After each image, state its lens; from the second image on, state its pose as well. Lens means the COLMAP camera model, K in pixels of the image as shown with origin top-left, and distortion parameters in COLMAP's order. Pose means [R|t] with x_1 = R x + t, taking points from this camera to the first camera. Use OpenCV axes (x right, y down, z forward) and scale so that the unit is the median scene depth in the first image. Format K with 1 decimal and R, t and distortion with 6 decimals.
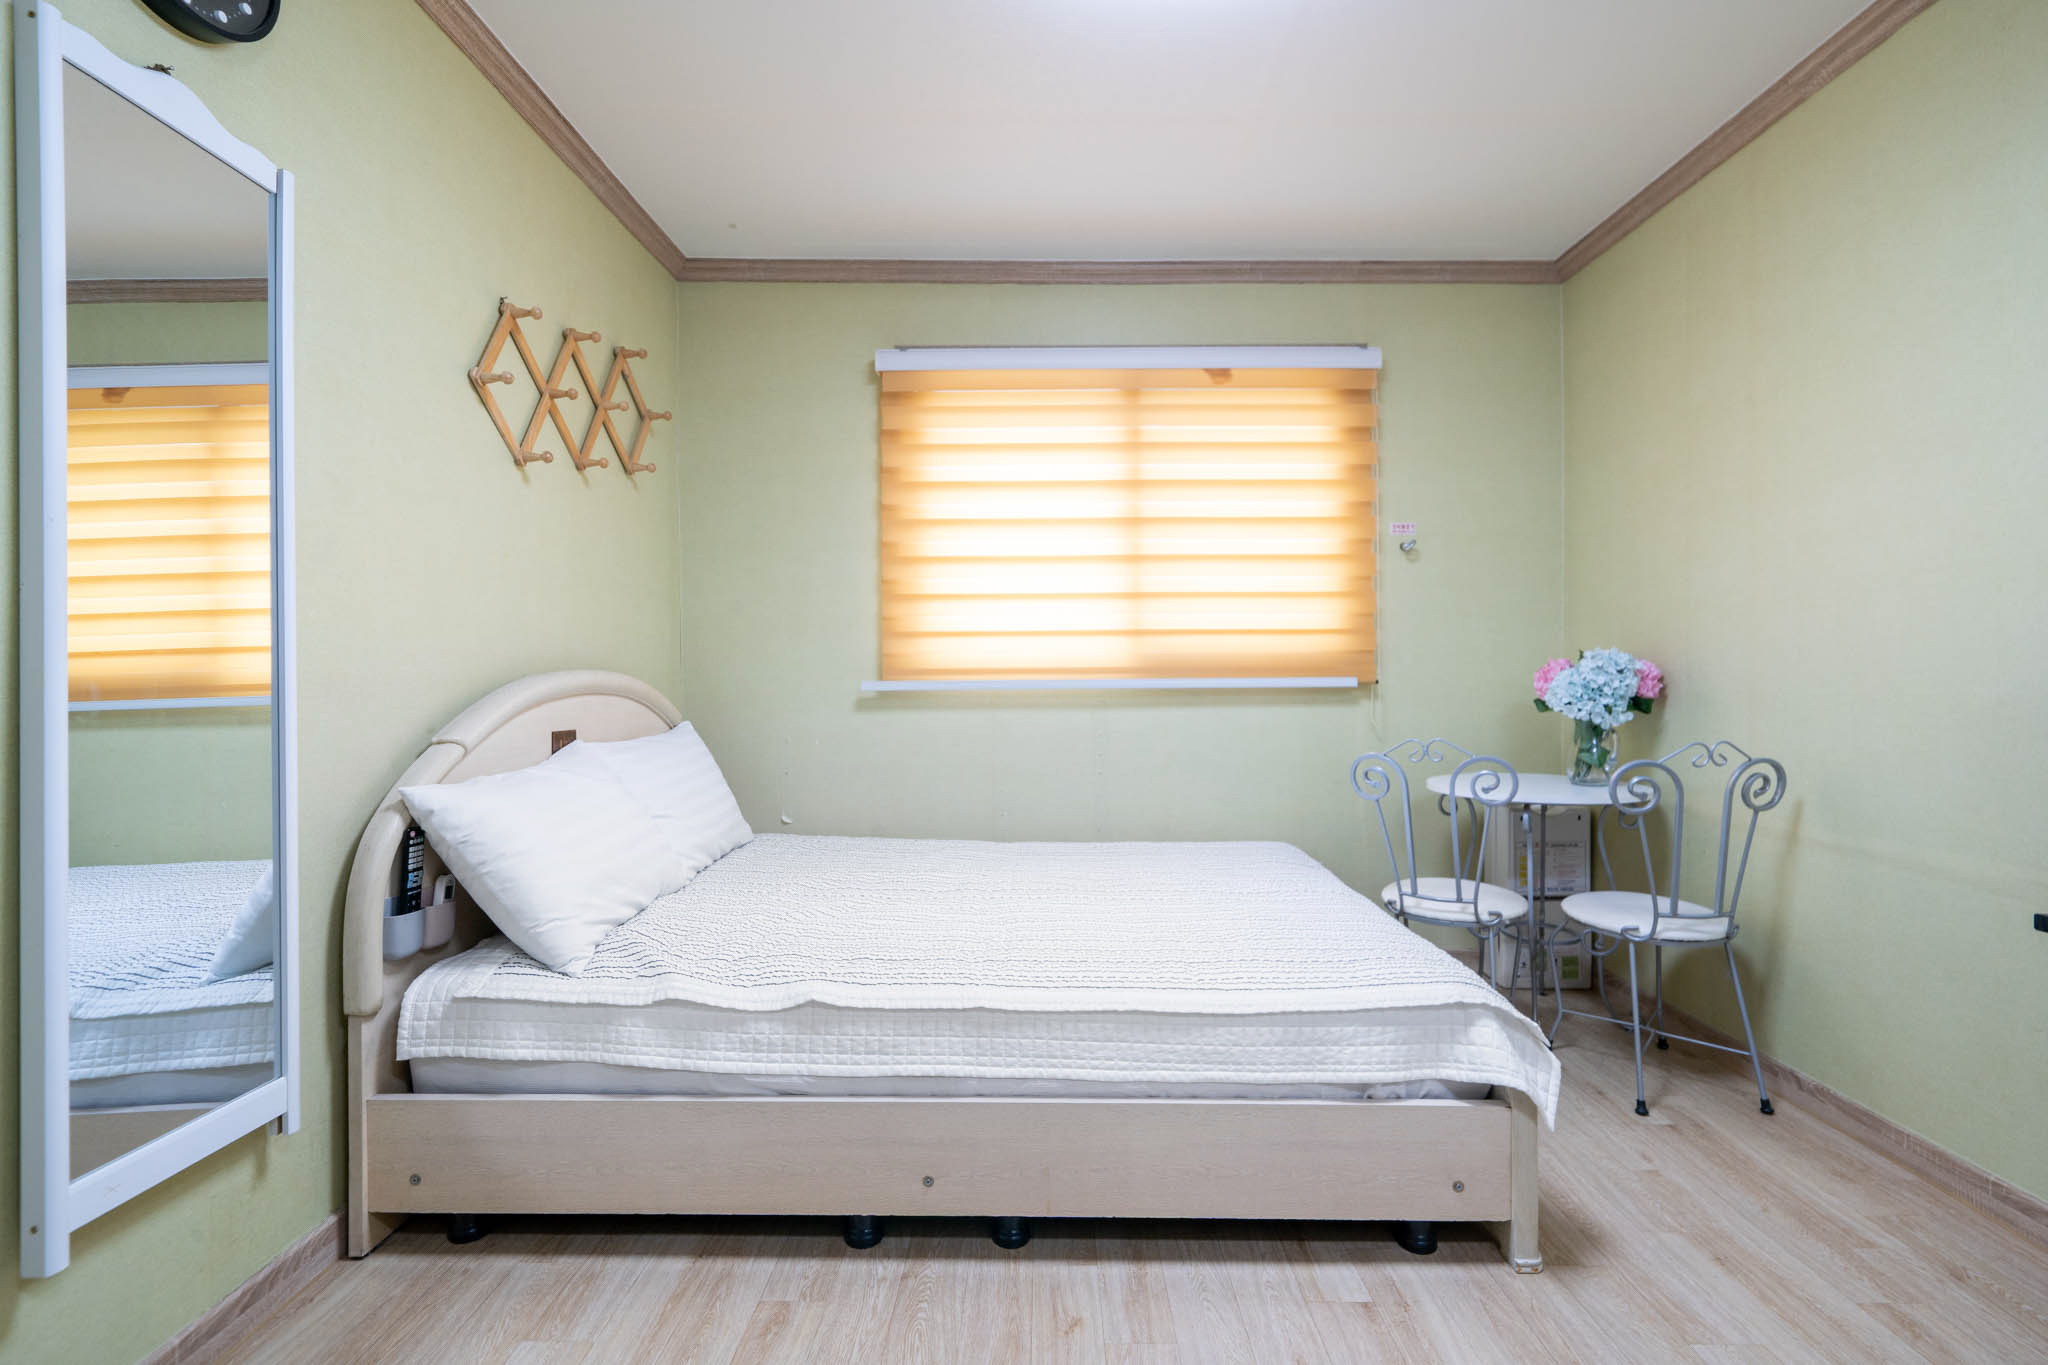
lens RADIAL K [[944.0, 0, 1025.3], [0, 944.0, 689.3], [0, 0, 1]] dist [0.002787, 0.000098]
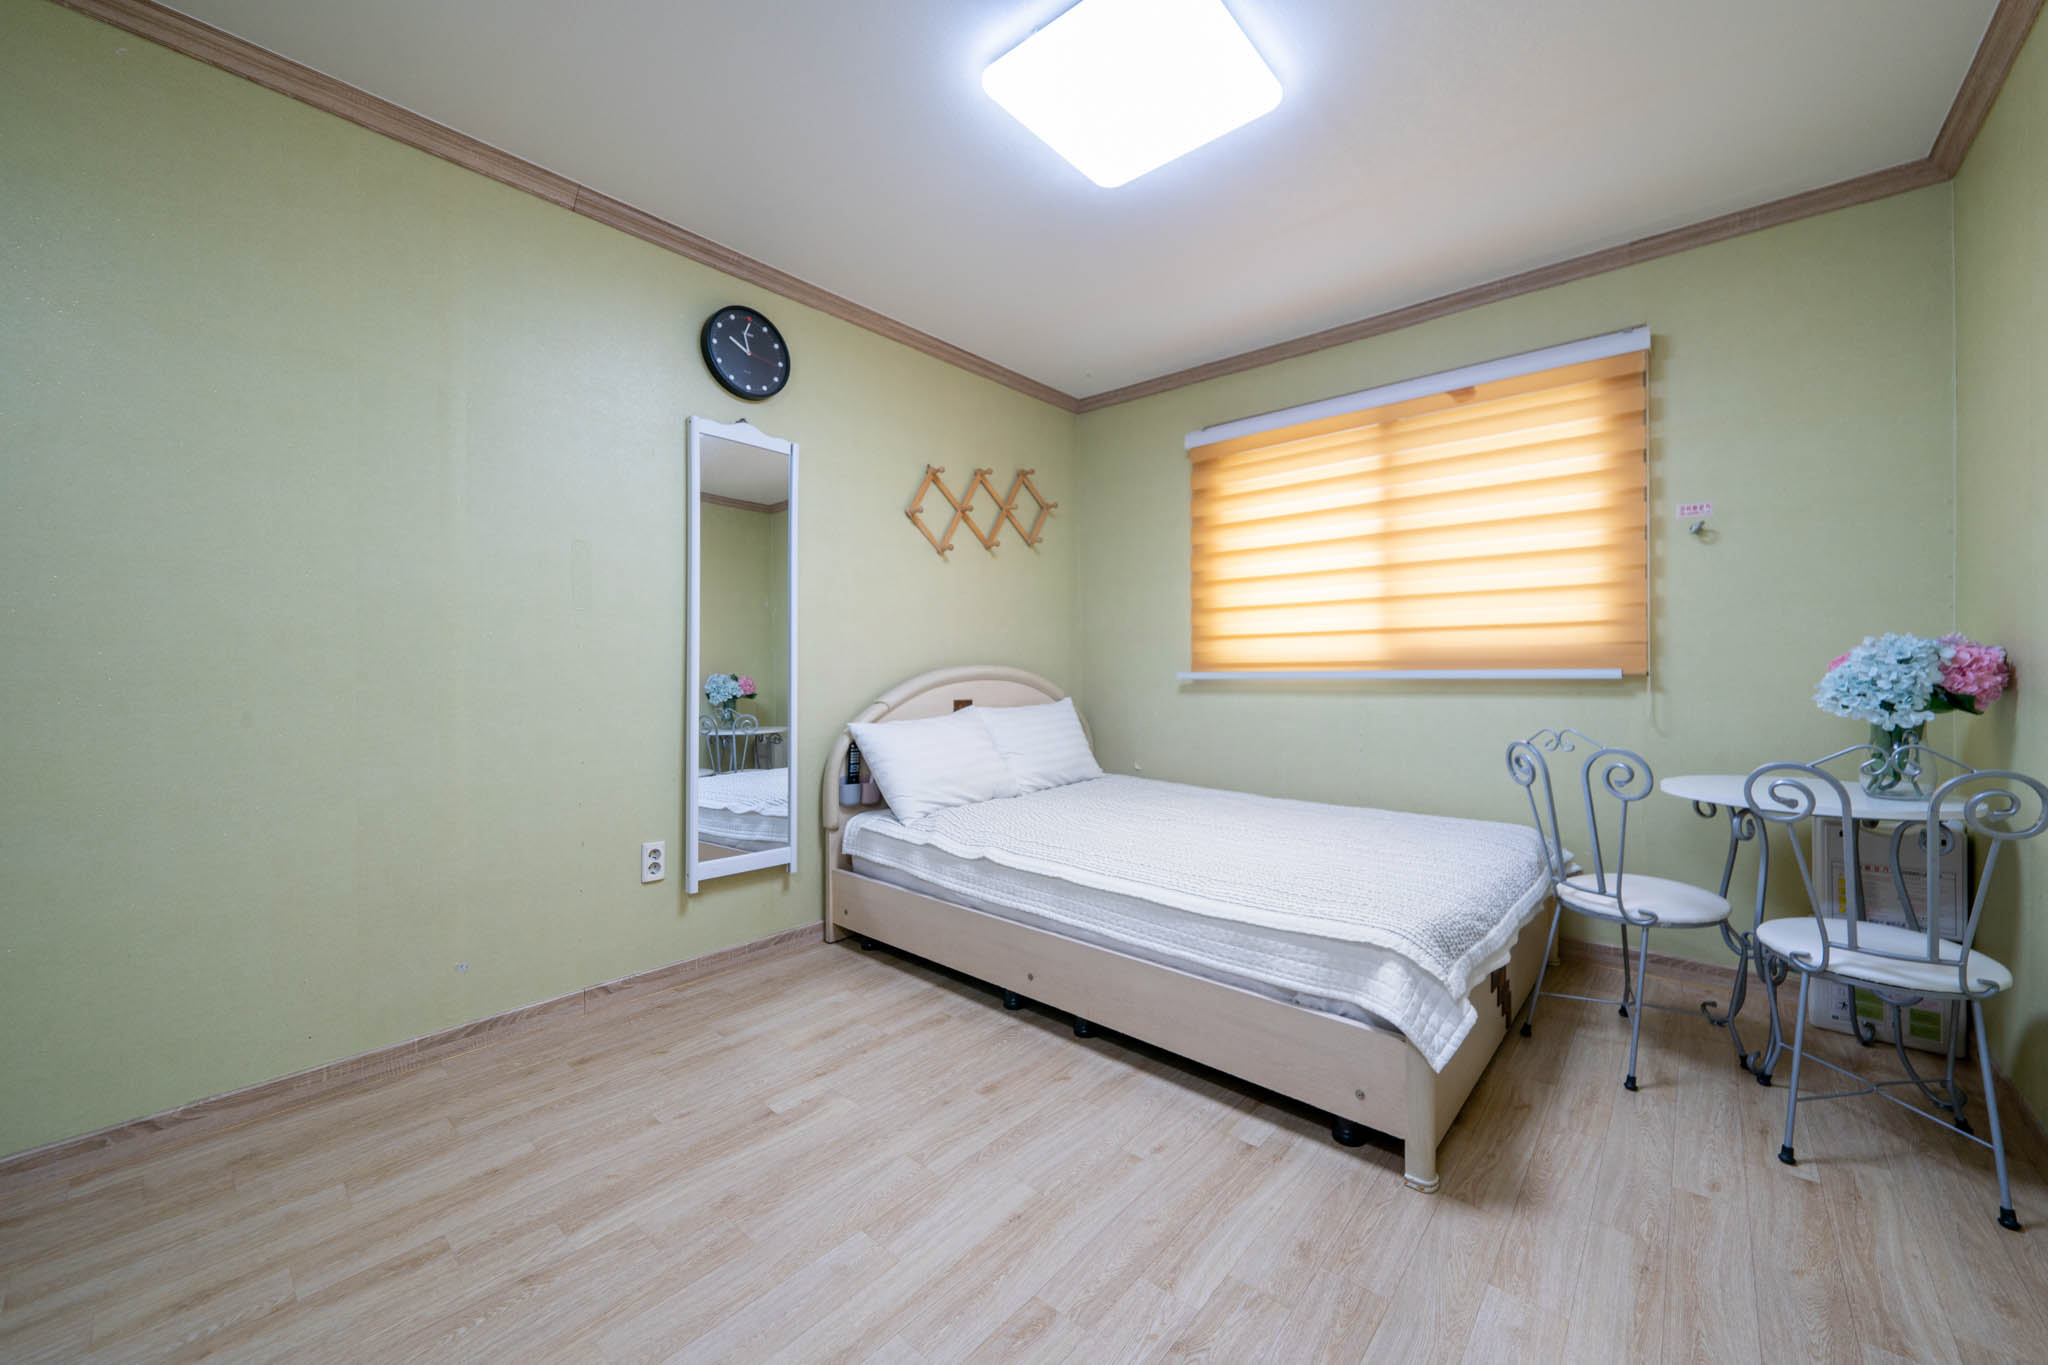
lens RADIAL K [[760.2, 0, 1024.0], [0, 760.2, 682.5], [0, 0, 1]] dist [-0.003404, -0.000234]
pose [[0.755739, 0.009618, -0.654802, 0.572665], [-0.007718, 0.999954, 0.005780, 0.002306], [0.654827, 0.000685, 0.755778, -0.002231]]
